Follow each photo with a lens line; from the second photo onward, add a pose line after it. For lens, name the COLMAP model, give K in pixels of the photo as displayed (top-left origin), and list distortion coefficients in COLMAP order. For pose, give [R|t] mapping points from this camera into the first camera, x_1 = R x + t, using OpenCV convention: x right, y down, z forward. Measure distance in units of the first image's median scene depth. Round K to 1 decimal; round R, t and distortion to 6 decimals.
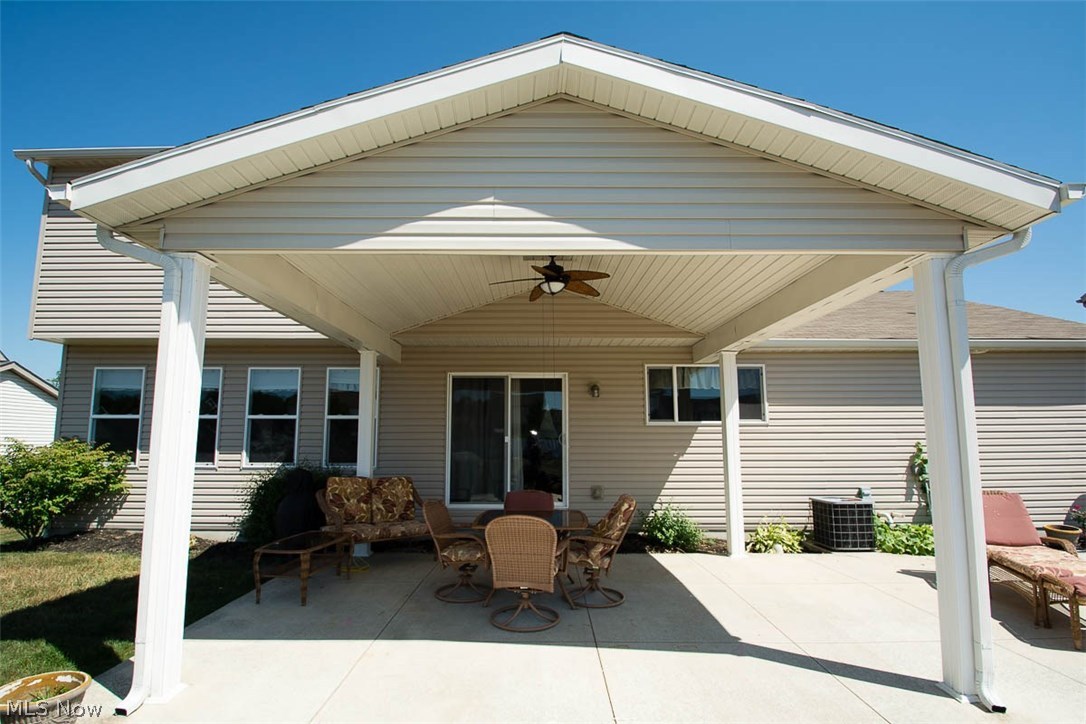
lens RADIAL K [[544.0, 0, 535.7], [0, 544.0, 372.4], [0, 0, 1]] dist [-0.005025, -0.000619]
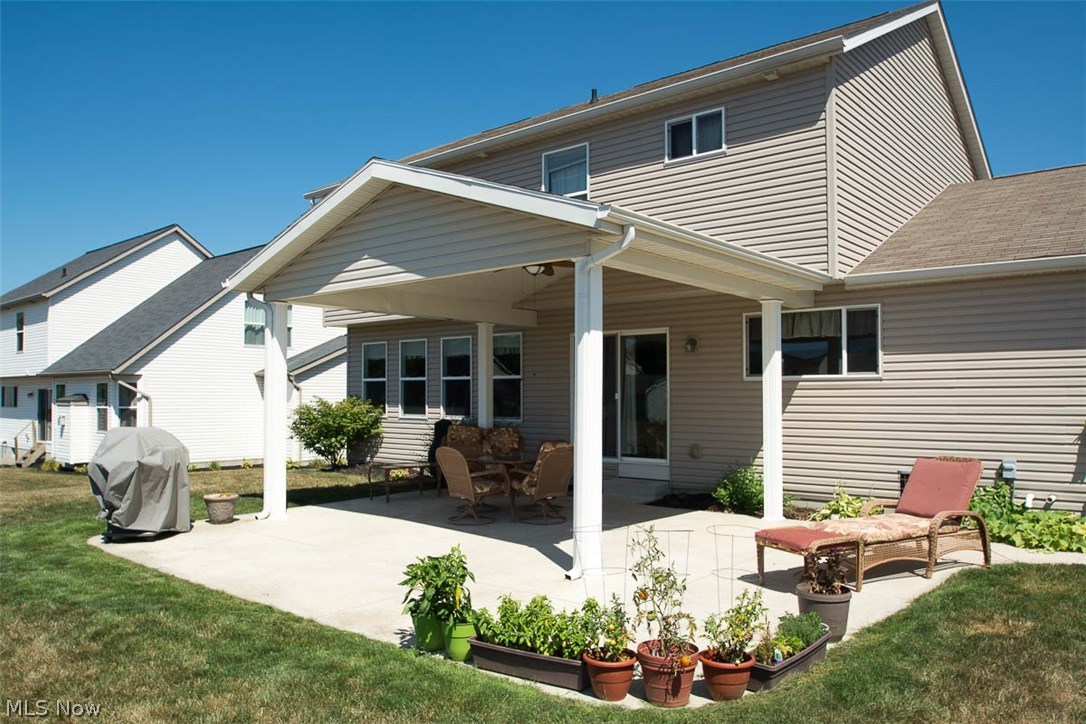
lens RADIAL K [[796.2, 0, 541.2], [0, 796.2, 380.8], [0, 0, 1]] dist [-0.053619, 0.000386]
pose [[0.762644, -0.013239, -0.646683, 0.811612], [0.074871, 0.994877, 0.067930, -0.018306], [0.642471, -0.100225, 0.759728, -0.223798]]
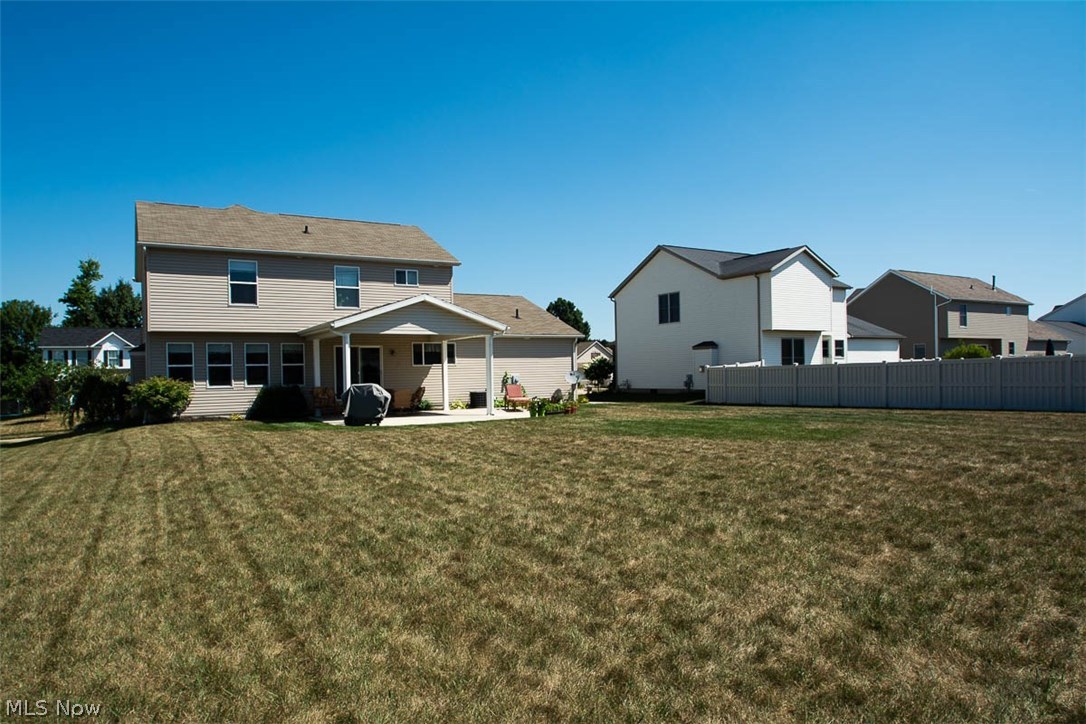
lens RADIAL K [[702.3, 0, 543.6], [0, 702.3, 376.9], [0, 0, 1]] dist [-0.027411, 0.000100]
pose [[0.851034, -0.020790, 0.524698, -1.011846], [-0.040452, 0.993651, 0.104982, -0.226471], [-0.523549, -0.110568, 0.844790, -2.130040]]
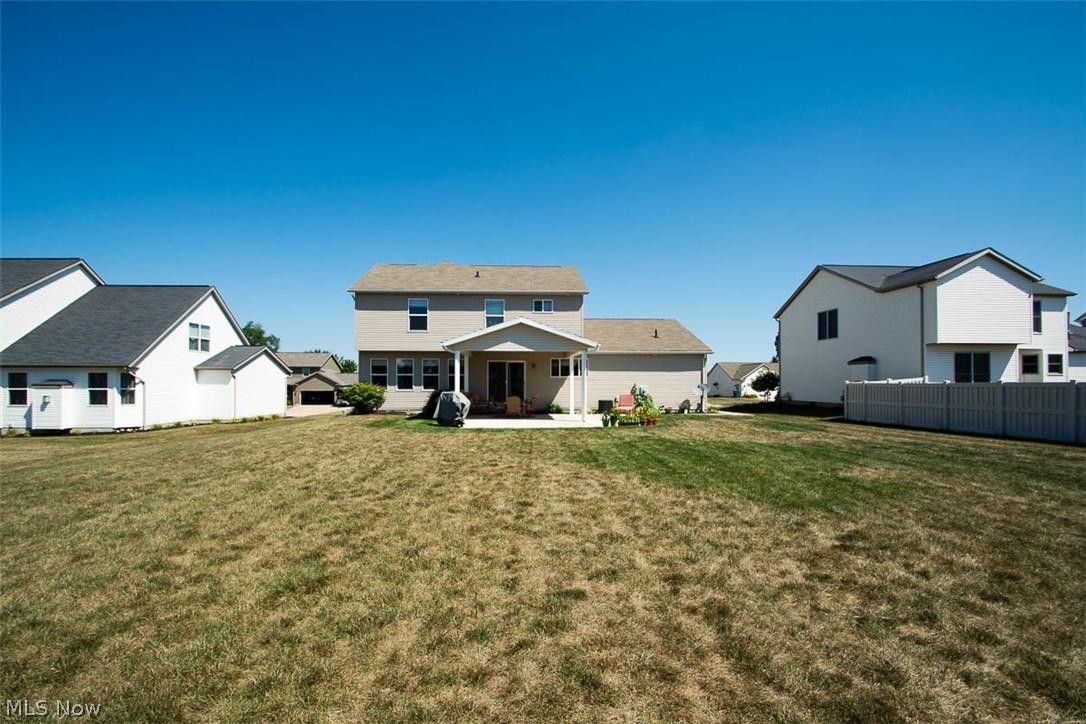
lens RADIAL K [[480.4, 0, 538.2], [0, 480.4, 376.9], [0, 0, 1]] dist [0.010394, -0.013115]
pose [[0.998118, 0.000785, 0.061313, -0.038919], [-0.007192, 0.994515, 0.104343, -0.199959], [-0.060895, -0.104588, 0.992650, -1.792599]]
